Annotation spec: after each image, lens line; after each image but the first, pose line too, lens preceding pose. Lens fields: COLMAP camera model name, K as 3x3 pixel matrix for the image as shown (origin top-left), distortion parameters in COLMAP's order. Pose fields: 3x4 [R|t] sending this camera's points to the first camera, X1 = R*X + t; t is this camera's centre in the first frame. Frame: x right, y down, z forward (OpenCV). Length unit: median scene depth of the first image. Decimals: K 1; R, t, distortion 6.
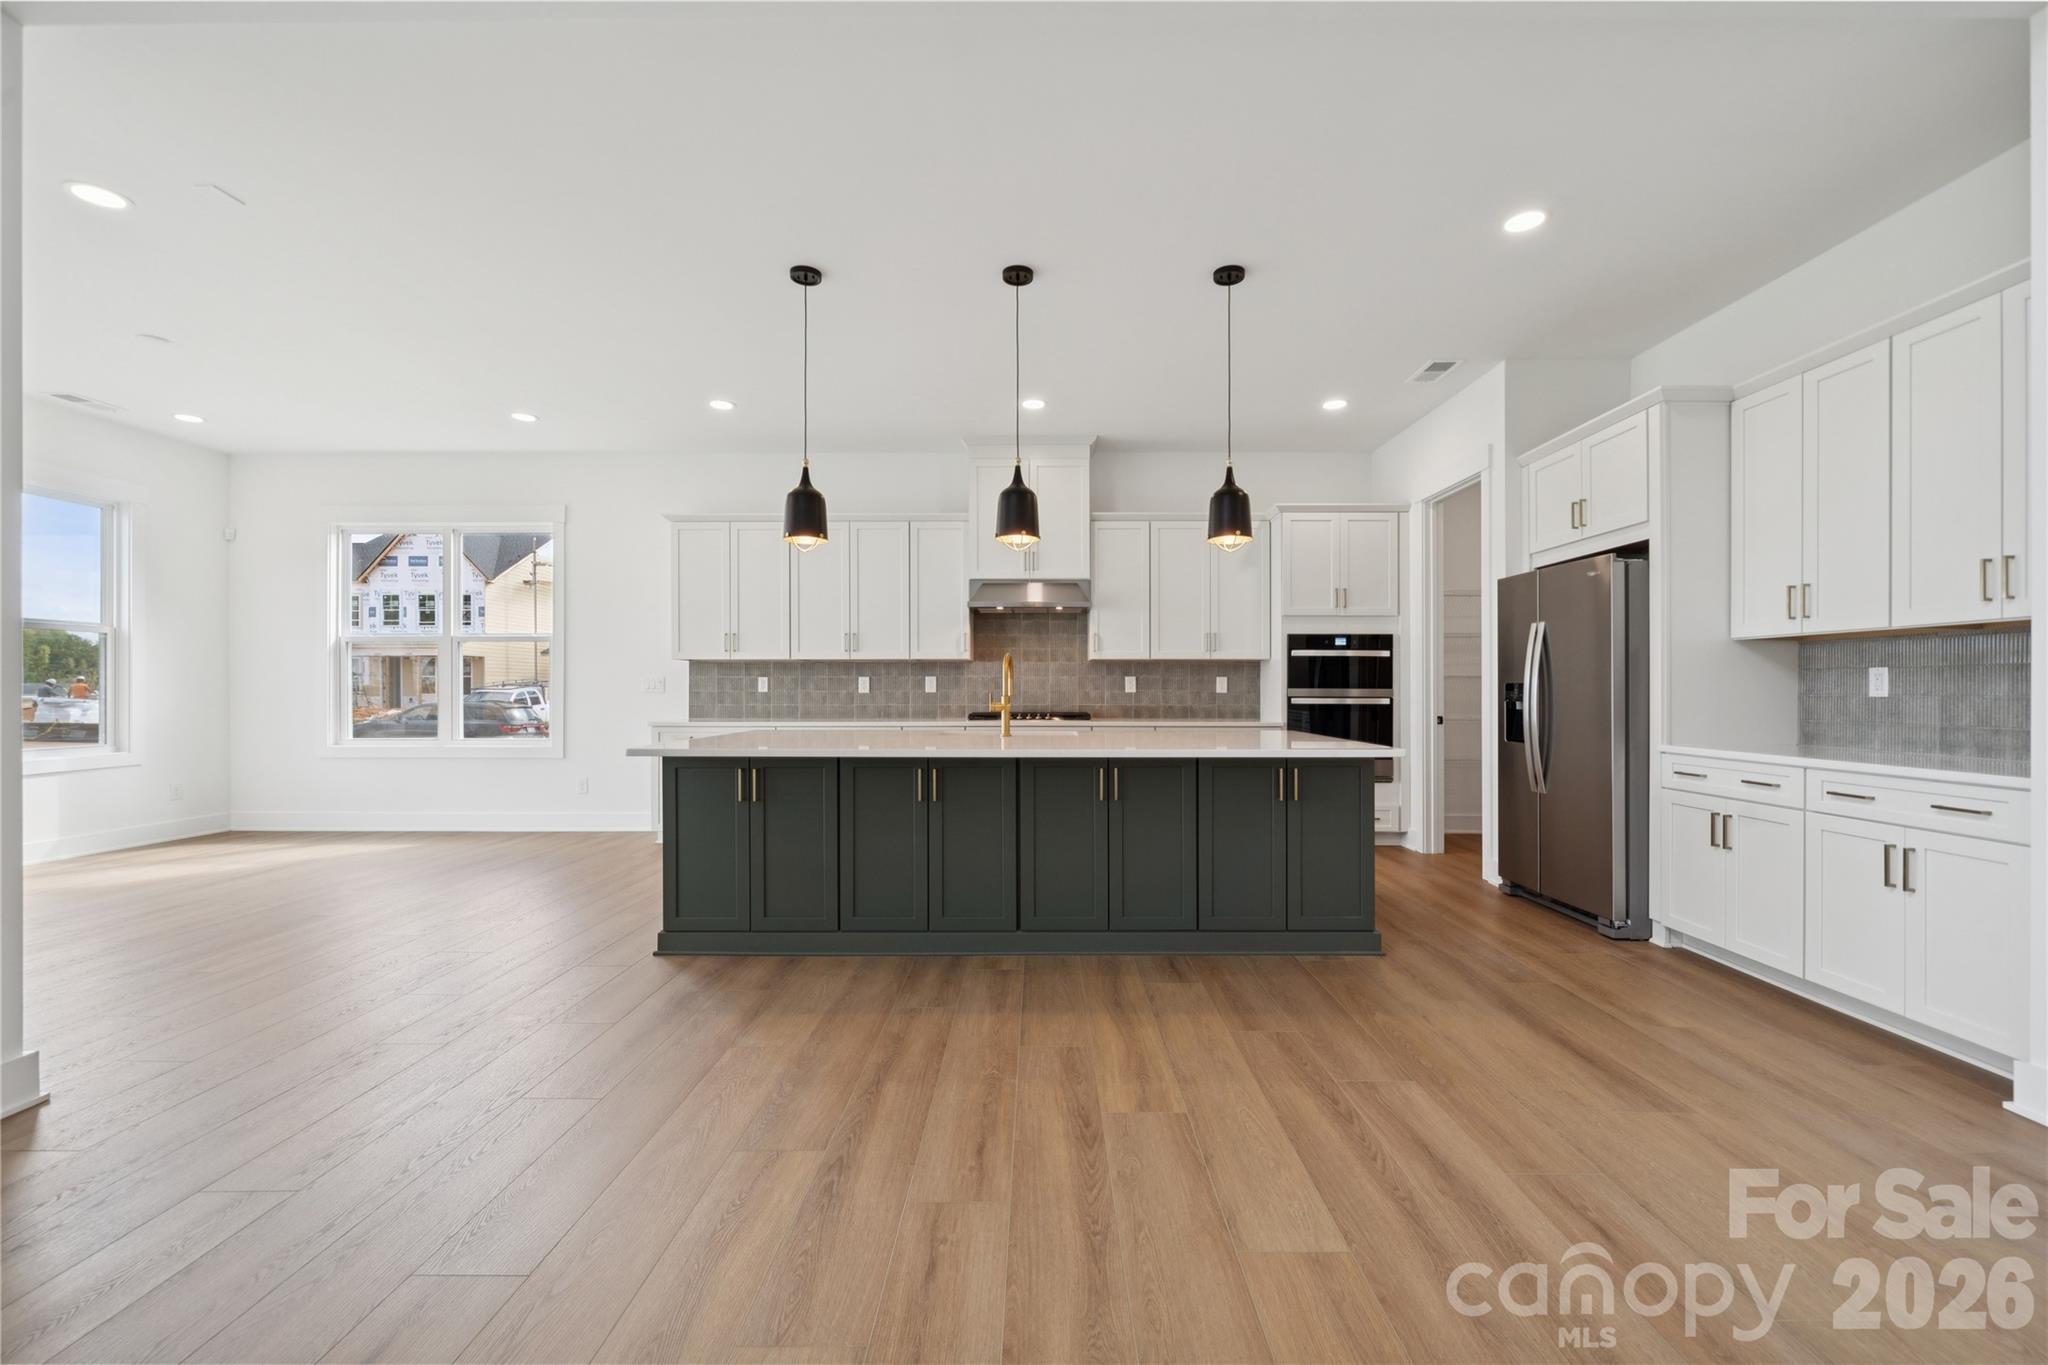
lens RADIAL K [[803.5, 0, 1025.5], [0, 803.5, 686.5], [0, 0, 1]] dist [0.006257, -0.000318]
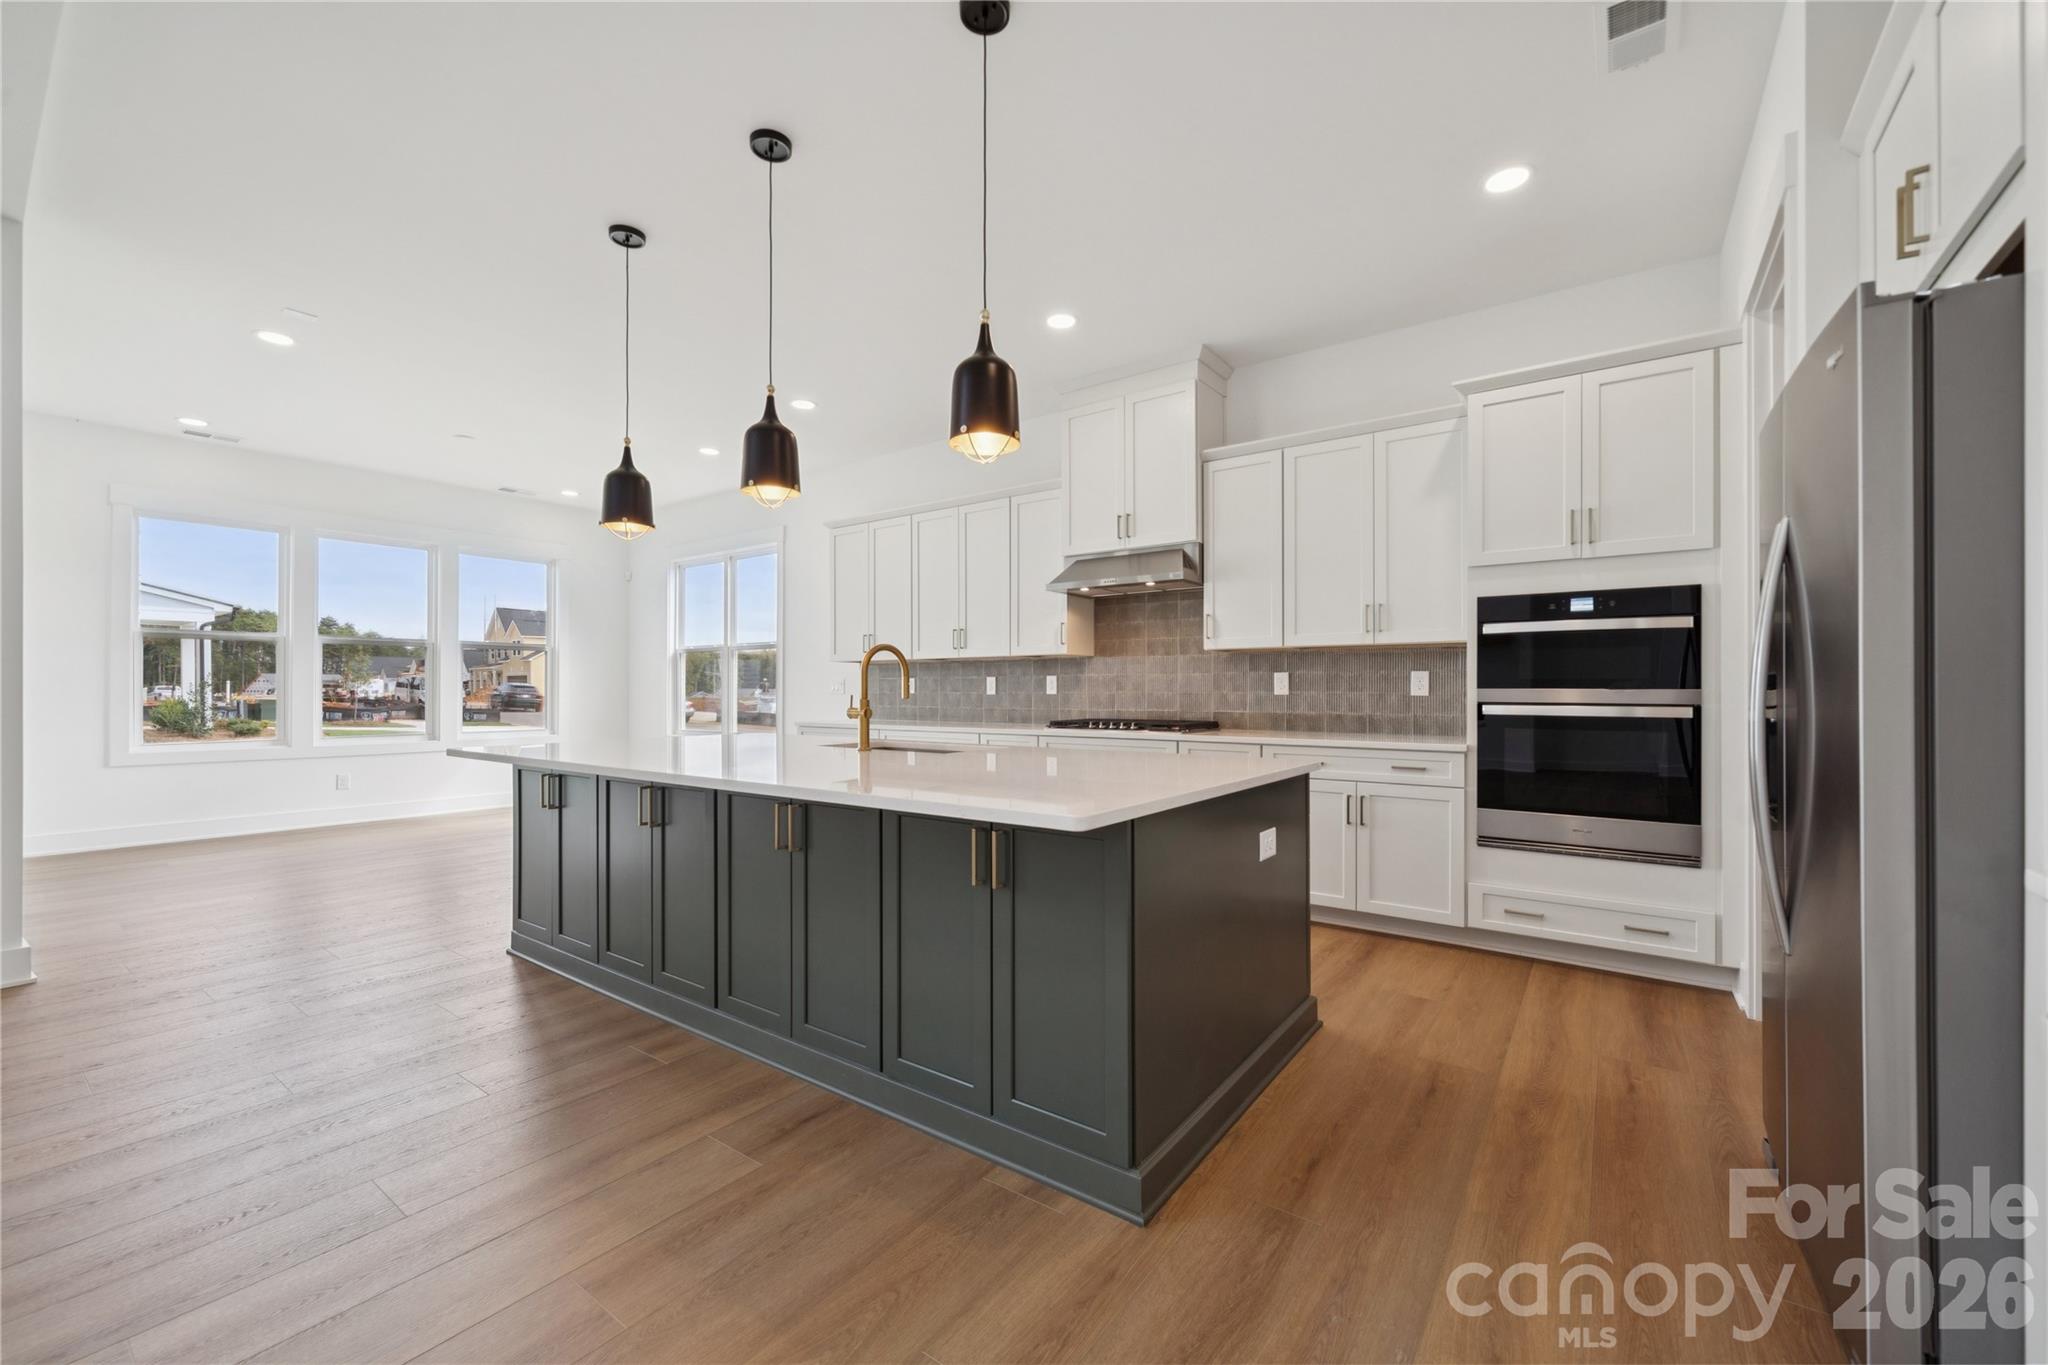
lens RADIAL K [[803.5, 0, 1041.9], [0, 803.5, 682.8], [0, 0, 1]] dist [0.006257, -0.000318]
pose [[0.823440, -0.006063, -0.567371, 0.375267], [0.001700, 0.999965, -0.008218, 0.002359], [0.567401, 0.005803, 0.823422, 0.305593]]
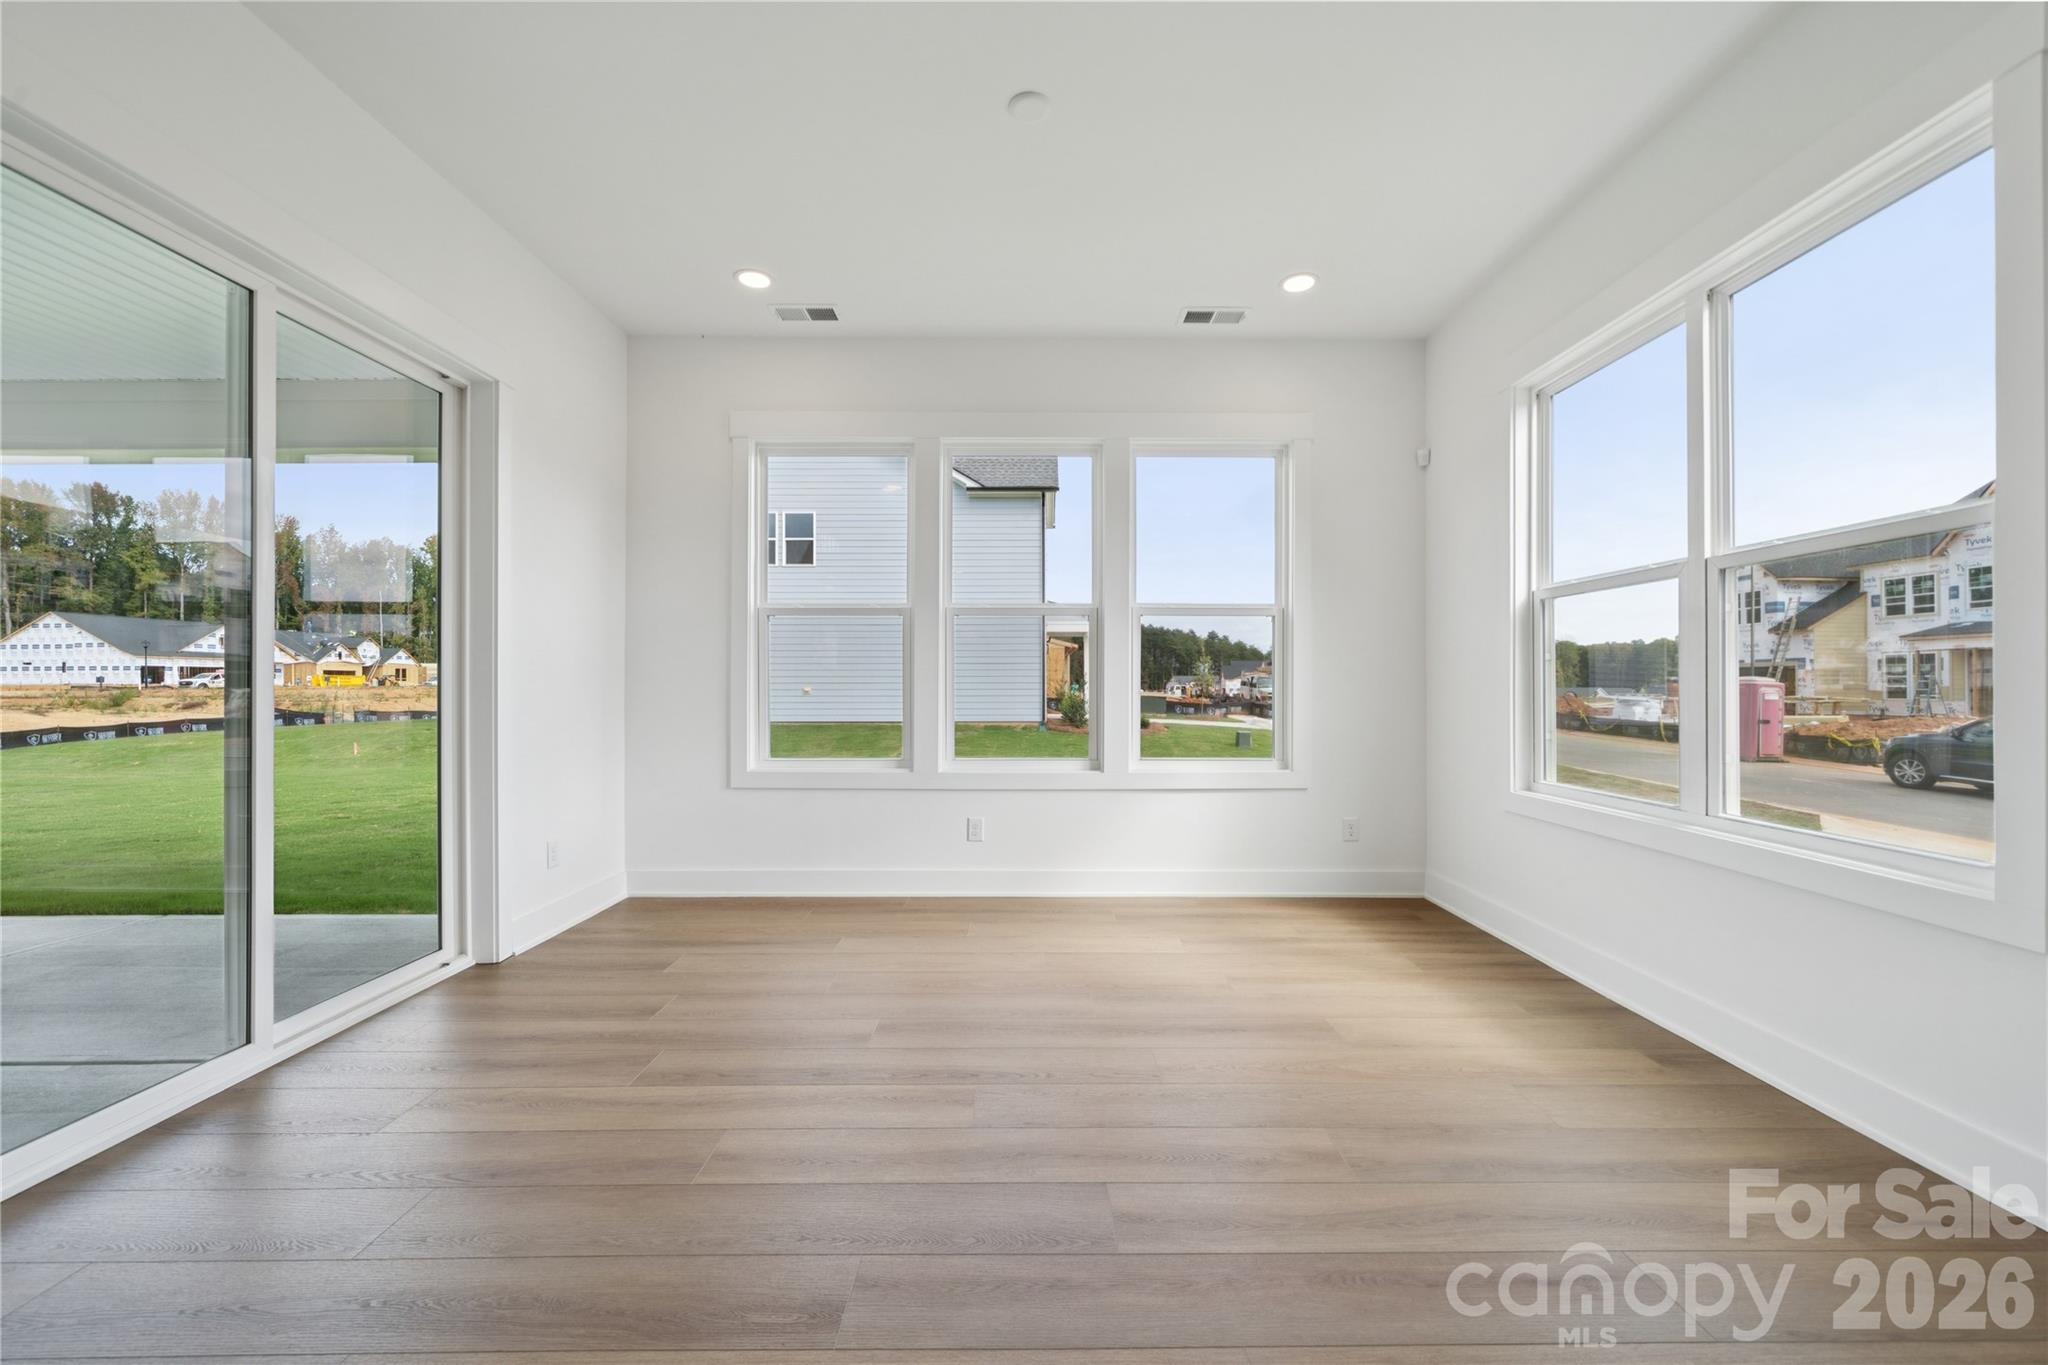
lens RADIAL K [[803.5, 0, 1034.3], [0, 803.5, 684.2], [0, 0, 1]] dist [0.006257, -0.000318]
pose [[0.020984, -0.005419, -0.999765, -0.342233], [-0.000055, 0.999985, -0.005421, 0.003371], [0.999780, 0.000168, 0.020983, 0.710209]]
